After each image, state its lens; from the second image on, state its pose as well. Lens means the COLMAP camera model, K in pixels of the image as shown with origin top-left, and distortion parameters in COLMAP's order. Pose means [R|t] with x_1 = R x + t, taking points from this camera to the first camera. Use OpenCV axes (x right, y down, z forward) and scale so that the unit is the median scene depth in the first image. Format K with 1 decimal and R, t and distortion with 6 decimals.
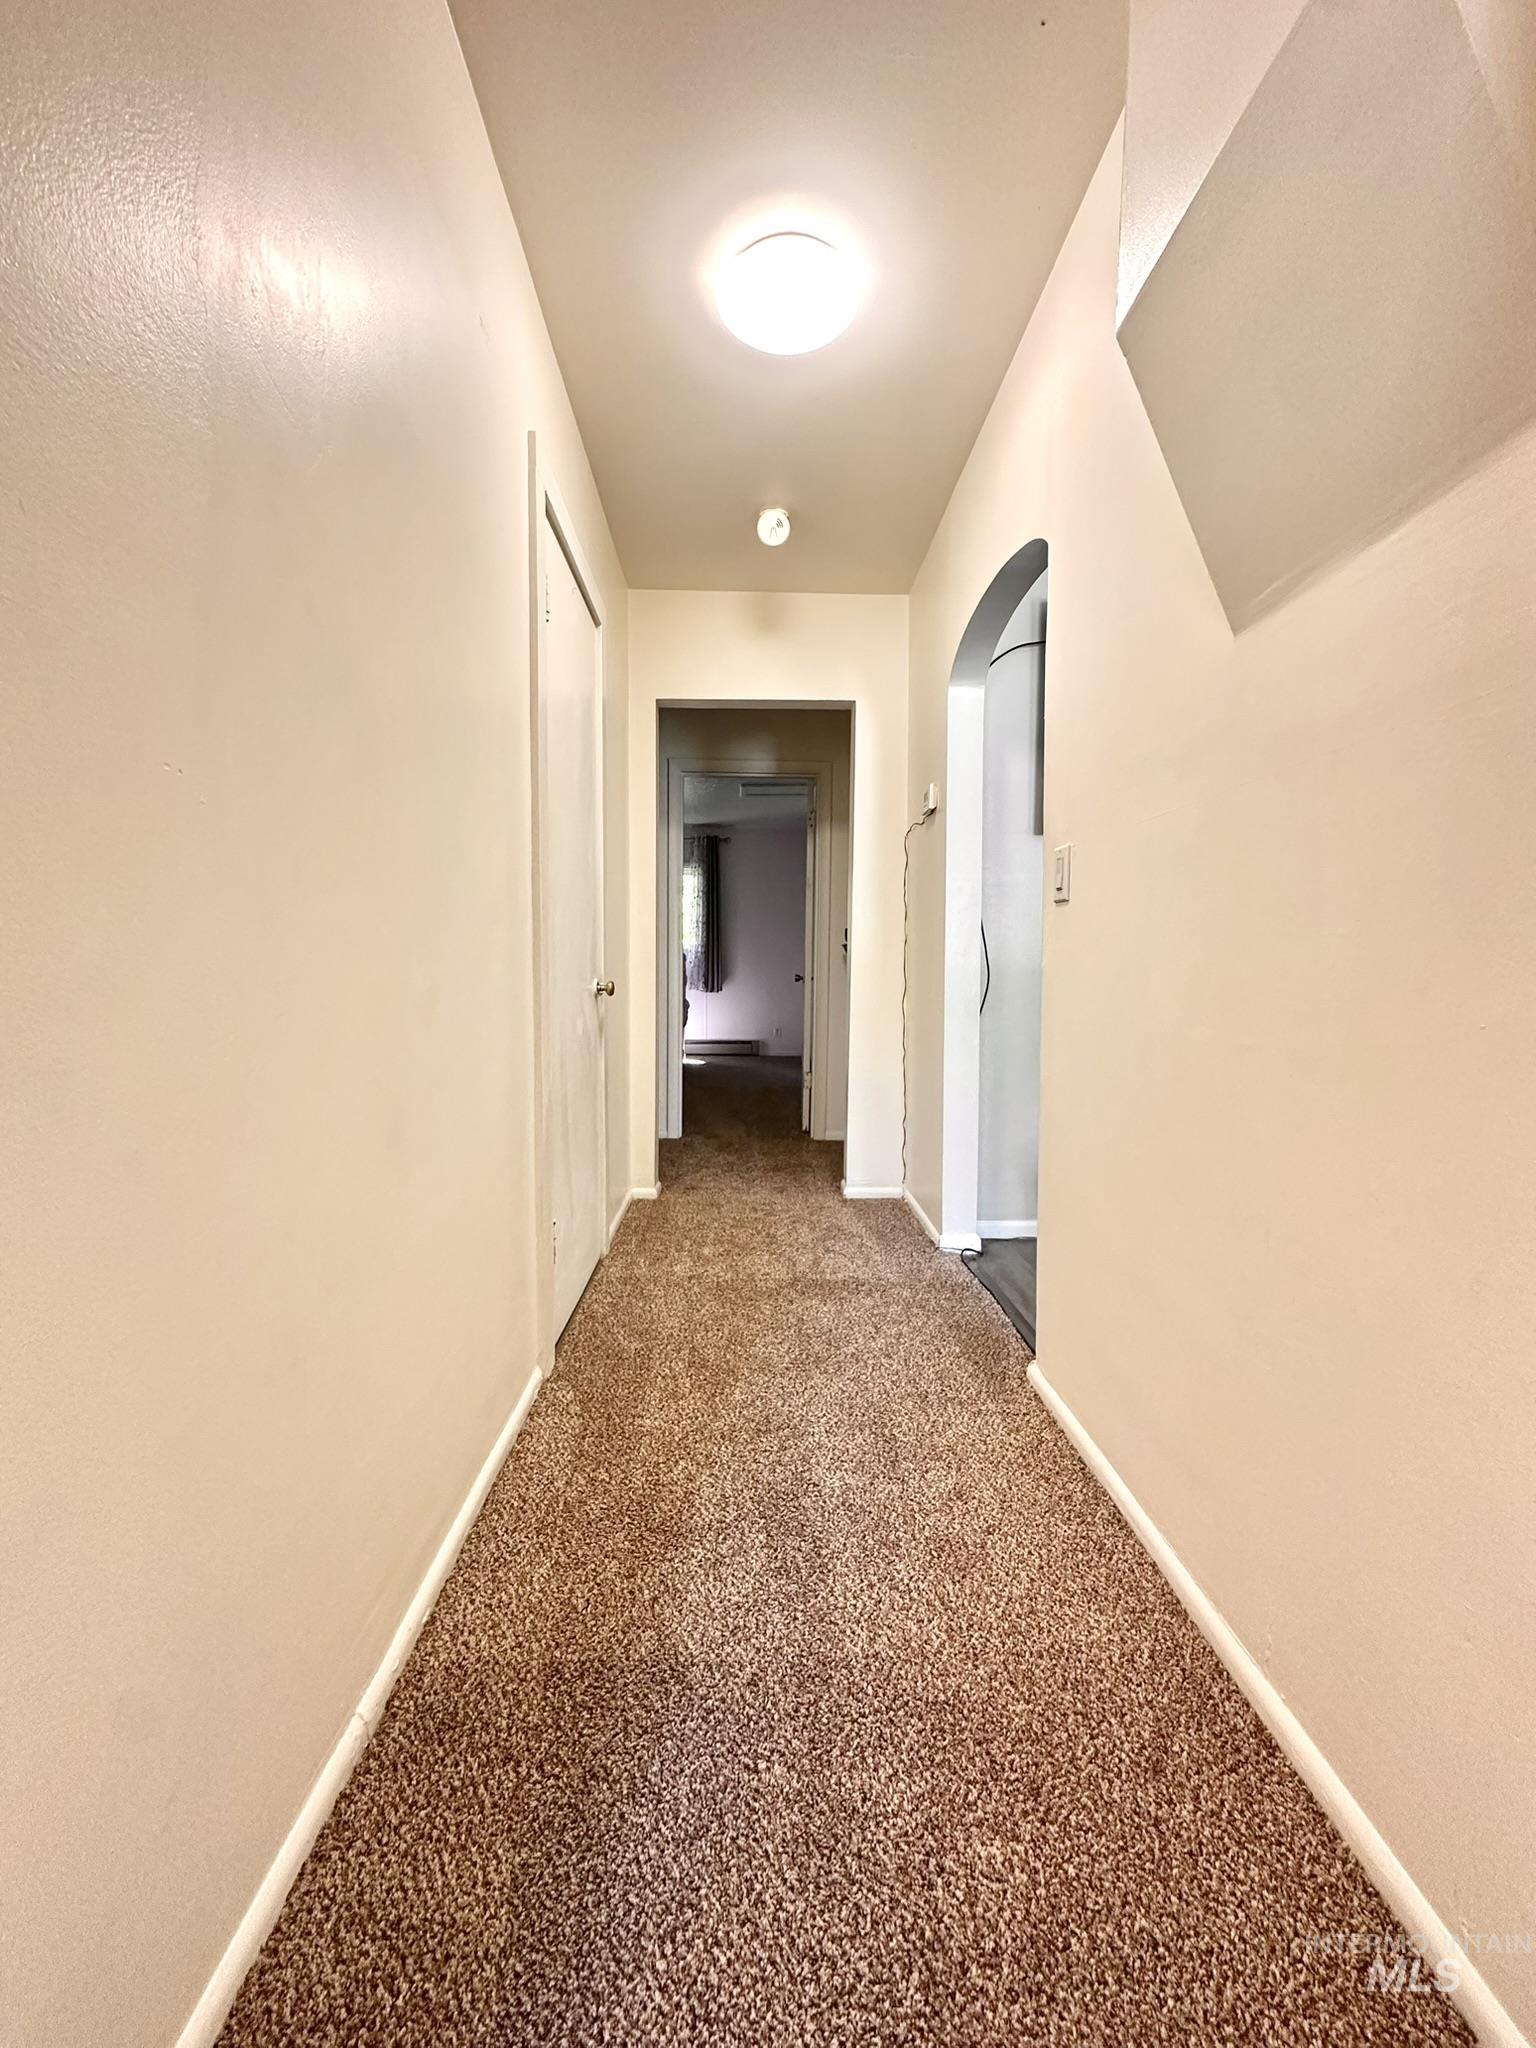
lens RADIAL K [[816.0, 0, 770.7], [0, 816.0, 1024.7], [0, 0, 1]] dist [-0.004101, 0.001055]
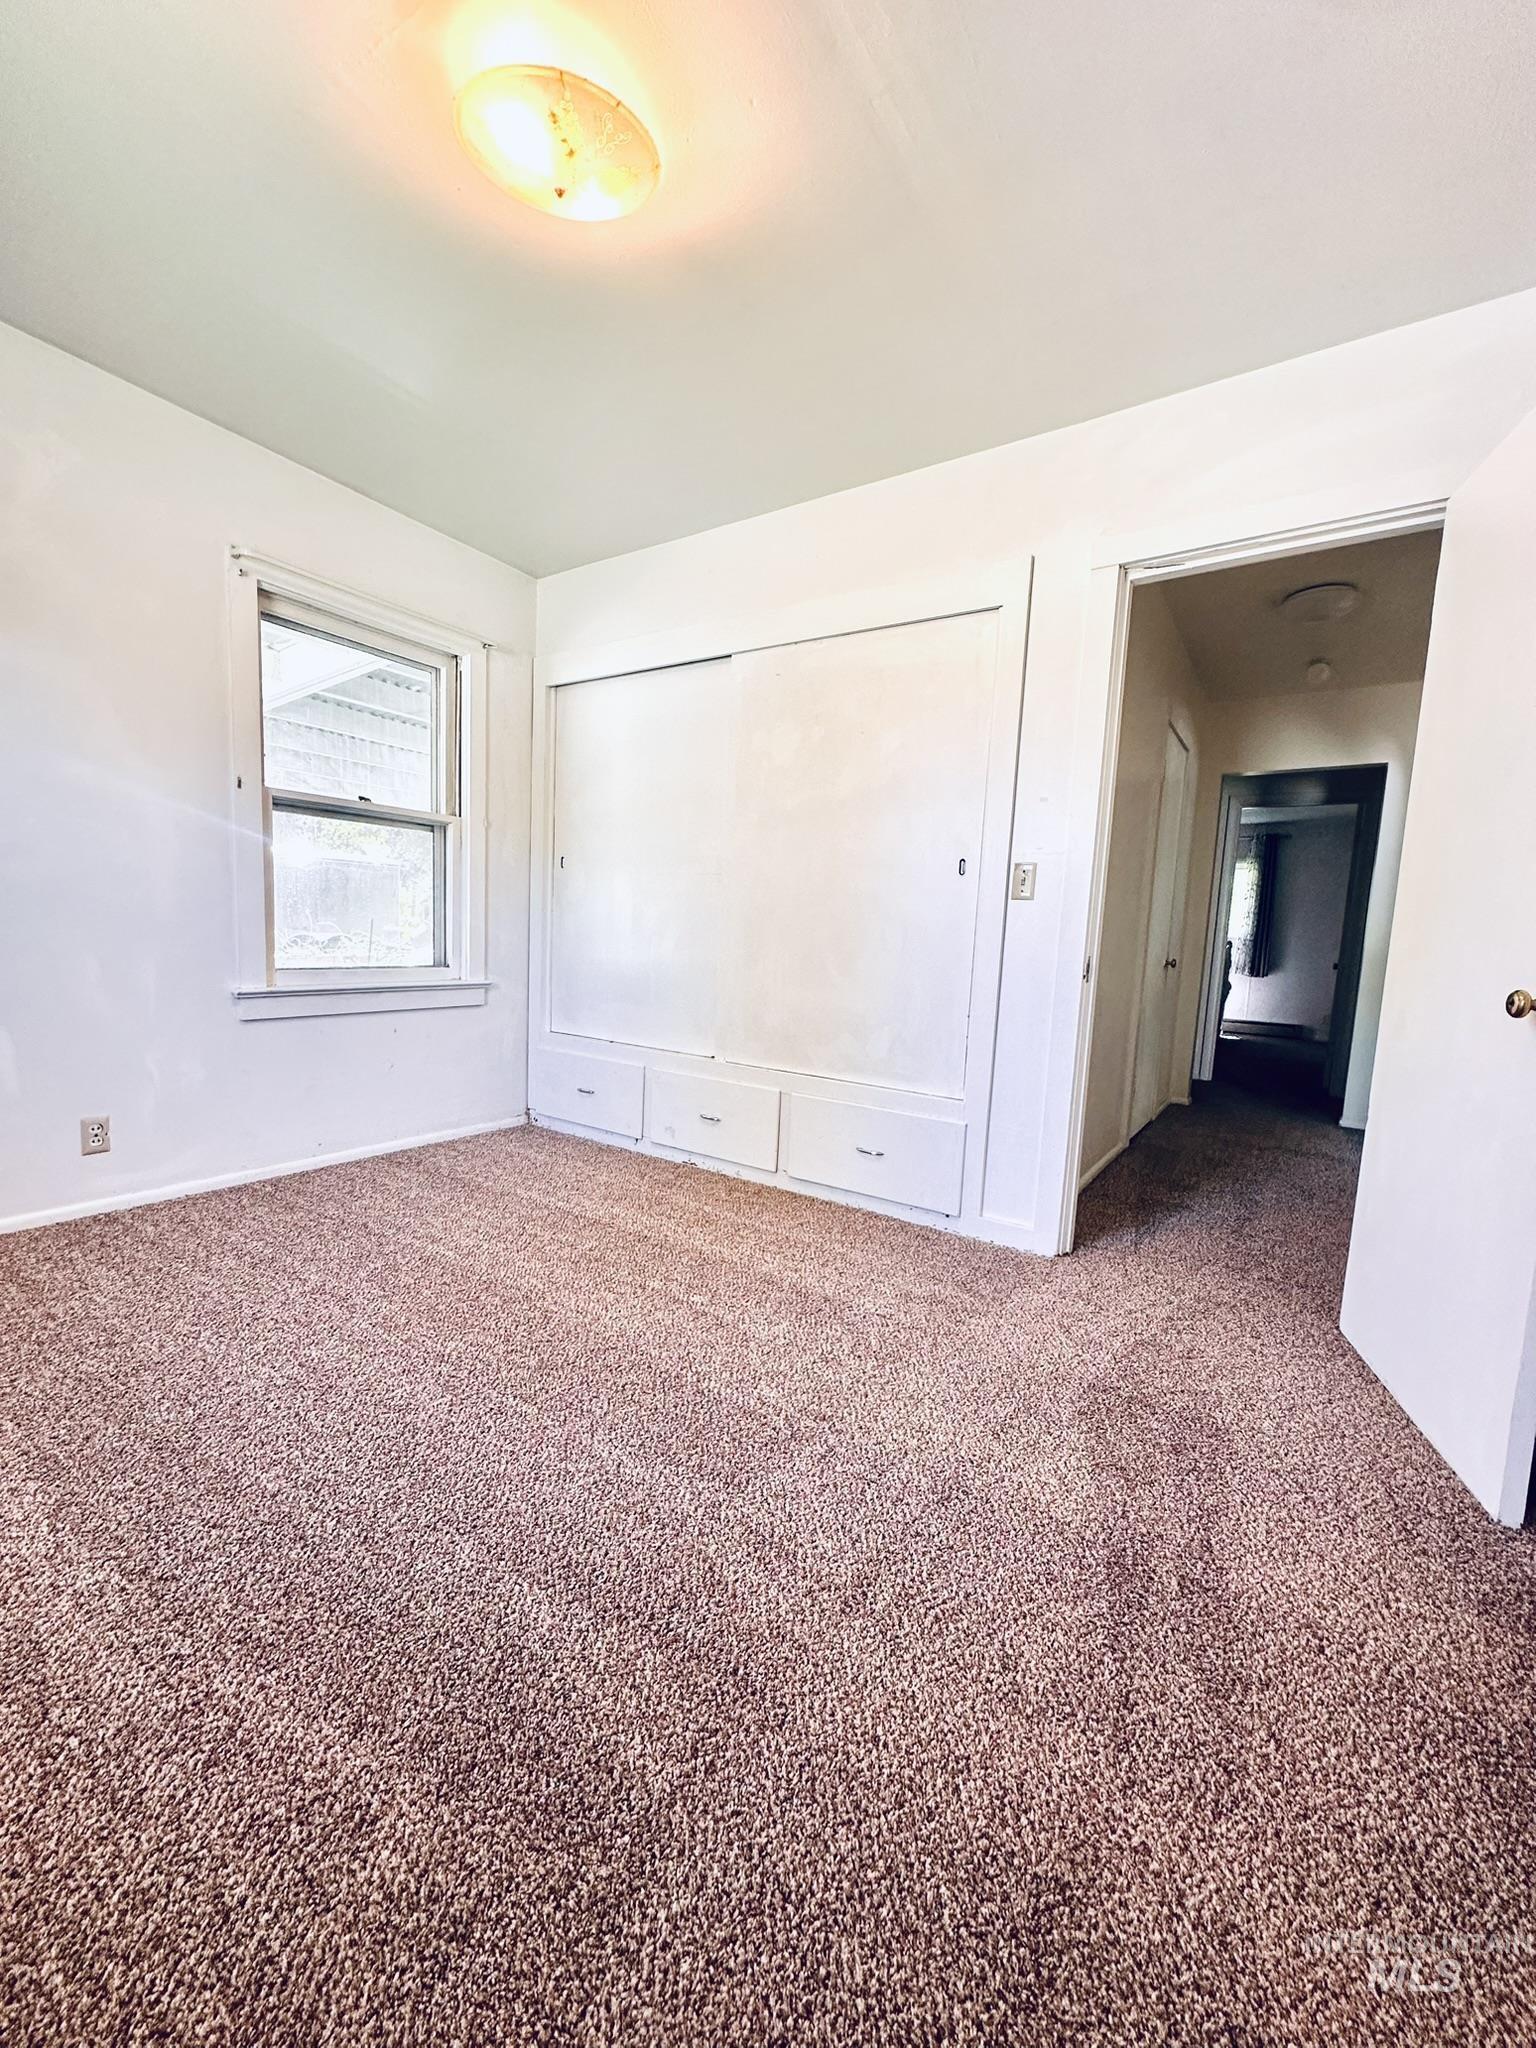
lens RADIAL K [[816.0, 0, 770.7], [0, 816.0, 1024.7], [0, 0, 1]] dist [-0.004101, 0.001055]
pose [[0.812278, 0.103966, -0.573930, 0.037574], [-0.085101, 0.994581, 0.059724, 0.017719], [0.577029, 0.000330, 0.816723, -0.305282]]
